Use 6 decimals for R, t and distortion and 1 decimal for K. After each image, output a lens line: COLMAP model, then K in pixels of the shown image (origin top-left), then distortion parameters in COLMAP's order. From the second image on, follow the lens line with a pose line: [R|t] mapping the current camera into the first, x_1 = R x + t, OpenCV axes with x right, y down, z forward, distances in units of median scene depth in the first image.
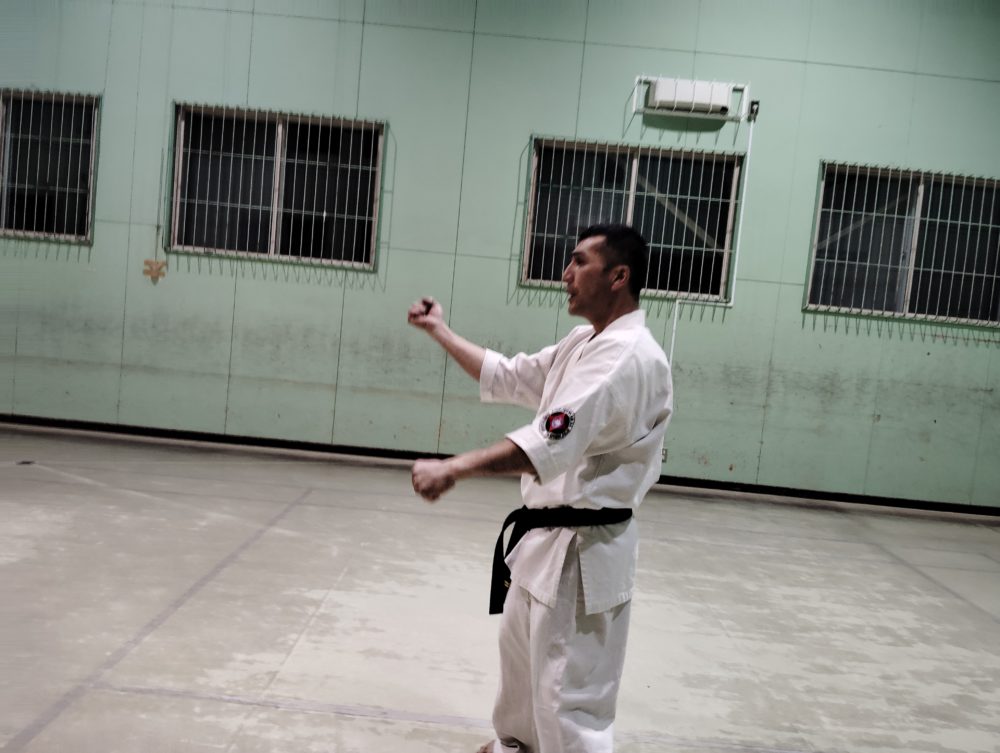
lens RADIAL K [[809.7, 0, 500.0], [0, 809.7, 376.5], [0, 0, 1]] dist [0.108539, -0.189140]
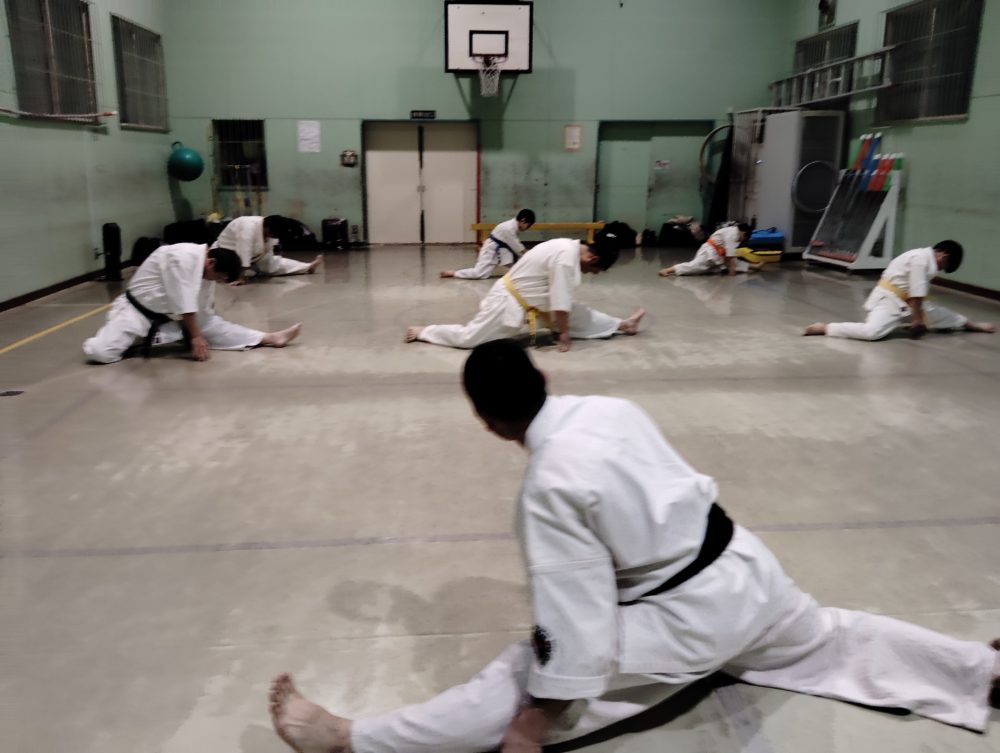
lens RADIAL K [[809.7, 0, 500.0], [0, 809.7, 376.5], [0, 0, 1]] dist [0.108539, -0.189140]
pose [[0.083569, 0.162361, -0.983186, 0.186208], [-0.066820, 0.985330, 0.157036, 0.010673], [0.994259, 0.052573, 0.093192, 0.280052]]
